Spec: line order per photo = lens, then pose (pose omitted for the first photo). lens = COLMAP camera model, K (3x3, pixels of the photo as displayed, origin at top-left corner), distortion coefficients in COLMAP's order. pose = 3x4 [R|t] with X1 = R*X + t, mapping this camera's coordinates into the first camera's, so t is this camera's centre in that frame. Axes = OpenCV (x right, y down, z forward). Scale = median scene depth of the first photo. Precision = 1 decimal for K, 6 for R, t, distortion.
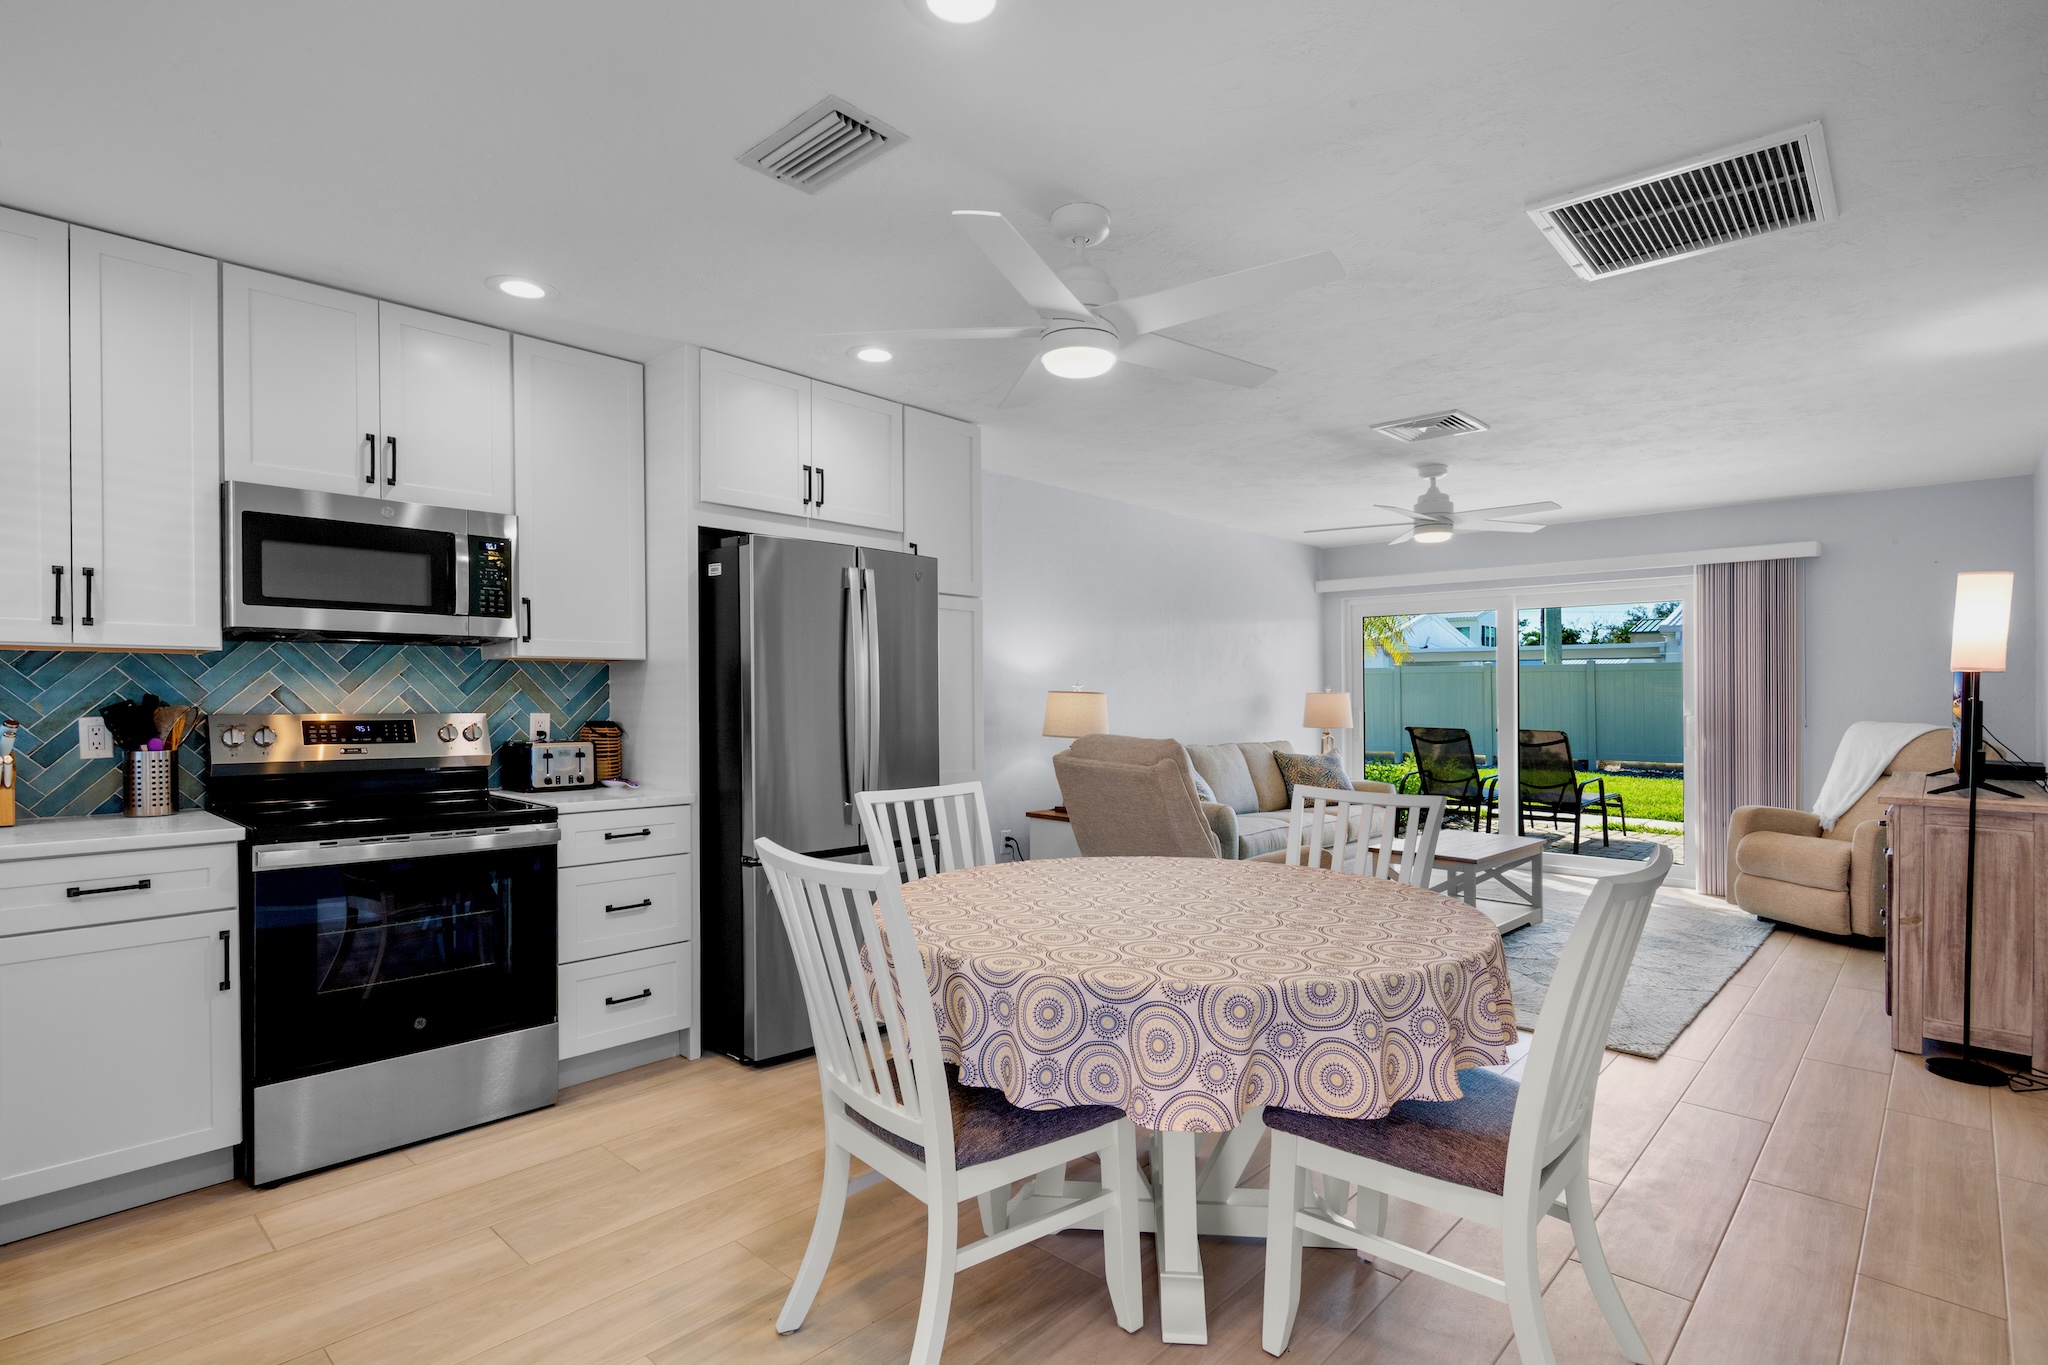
lens RADIAL K [[1001.1, 0, 1026.4], [0, 1001.1, 684.3], [0, 0, 1]] dist [-0.007756, -0.001796]
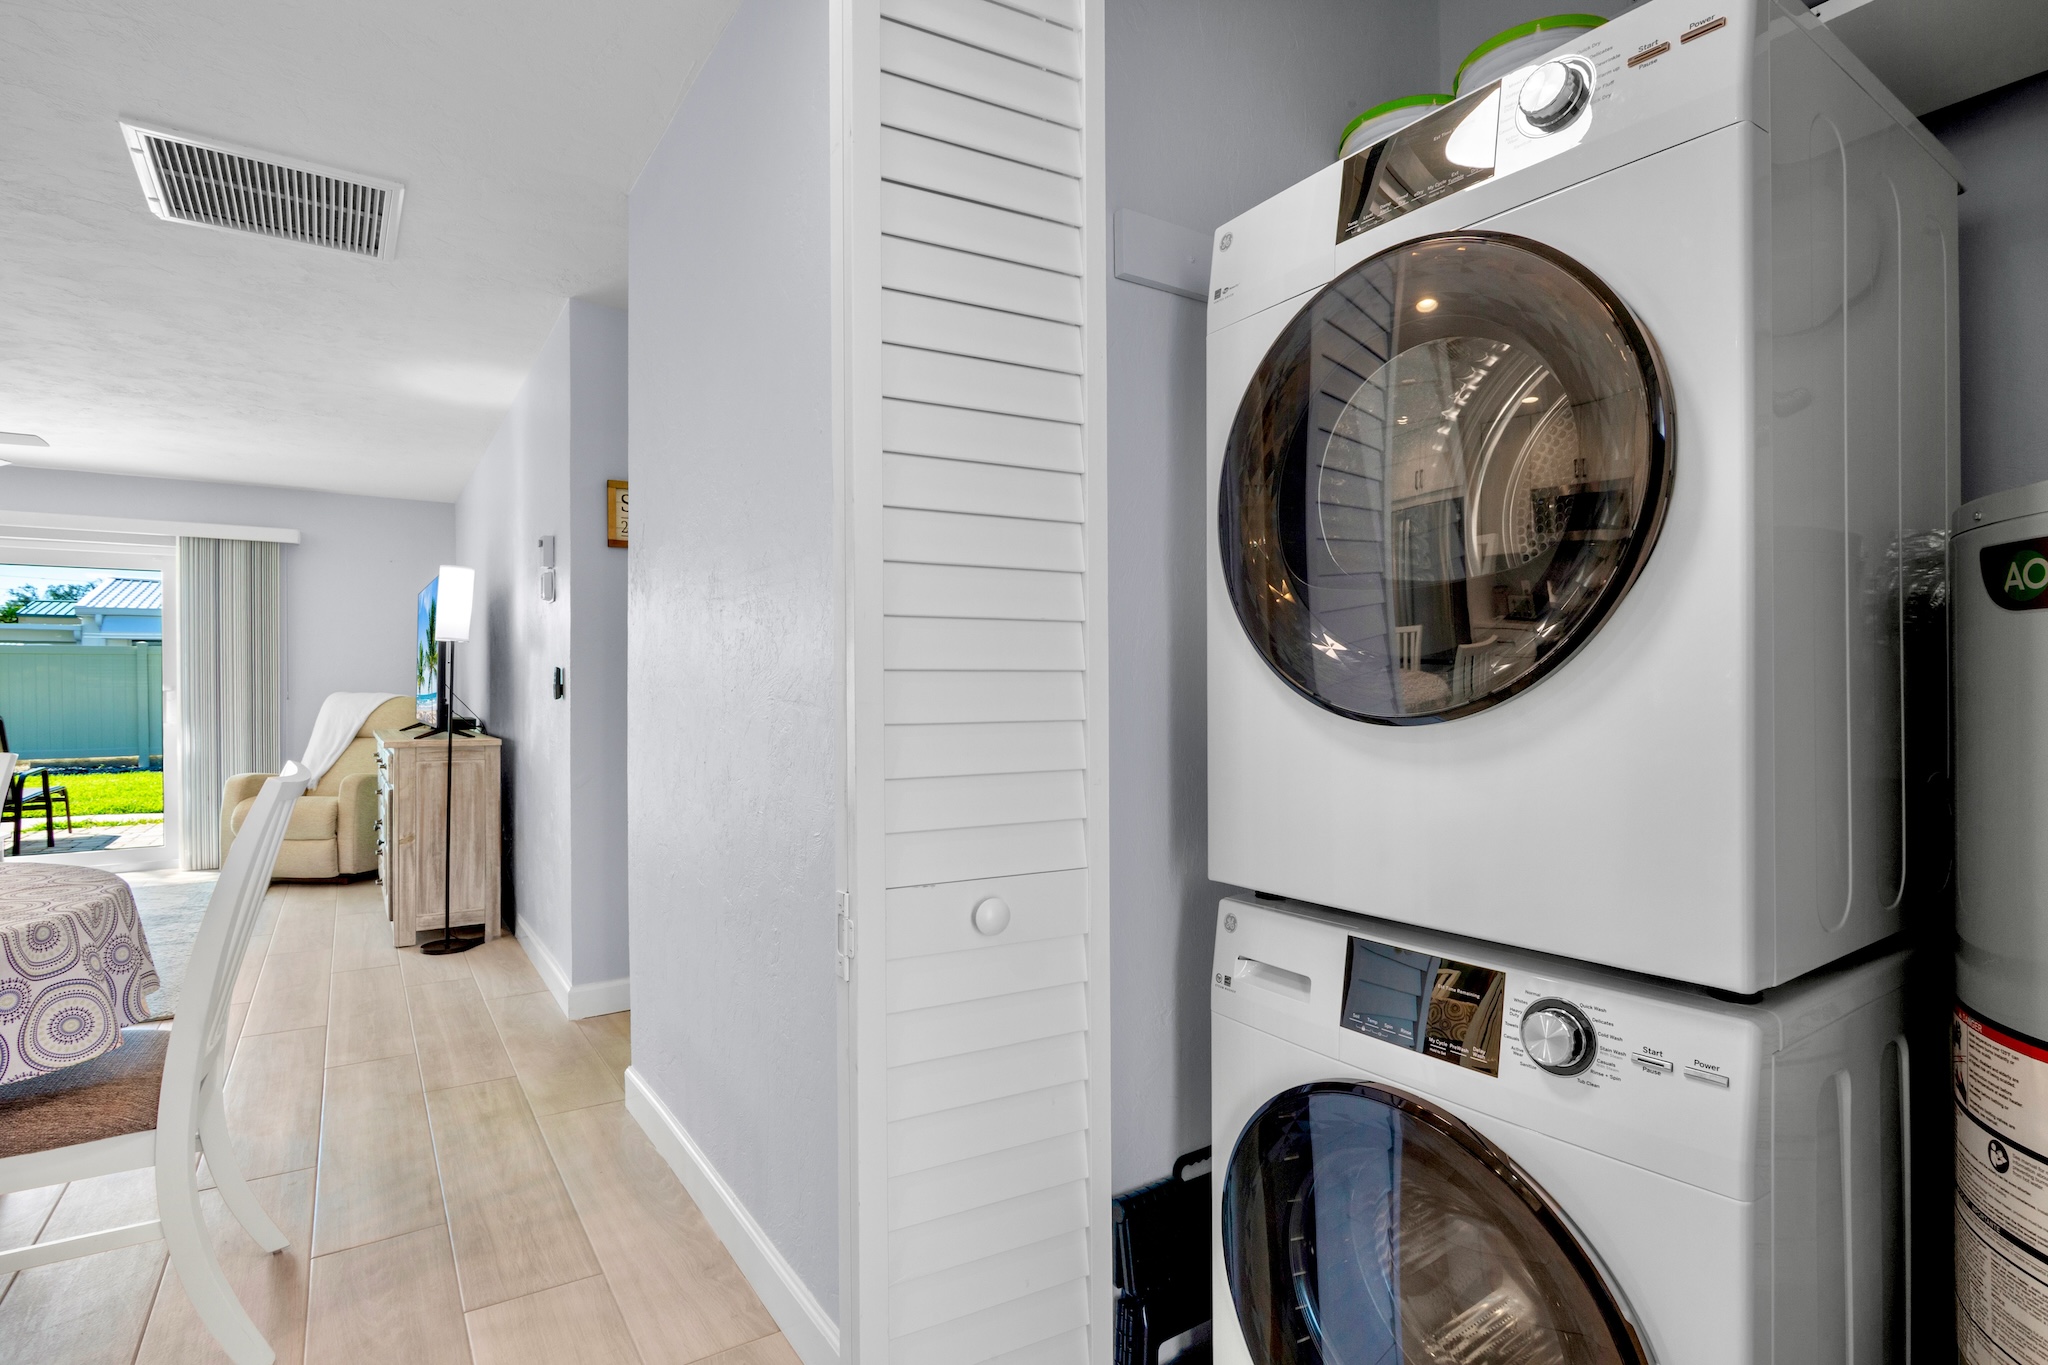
lens RADIAL K [[1001.1, 0, 1020.3], [0, 1001.1, 681.3], [0, 0, 1]] dist [-0.007756, -0.001796]
pose [[0.216474, 0.002032, 0.976286, -0.416738], [-0.000108, 0.999998, -0.002057, 0.101555], [-0.976288, 0.000340, 0.216474, -0.058656]]
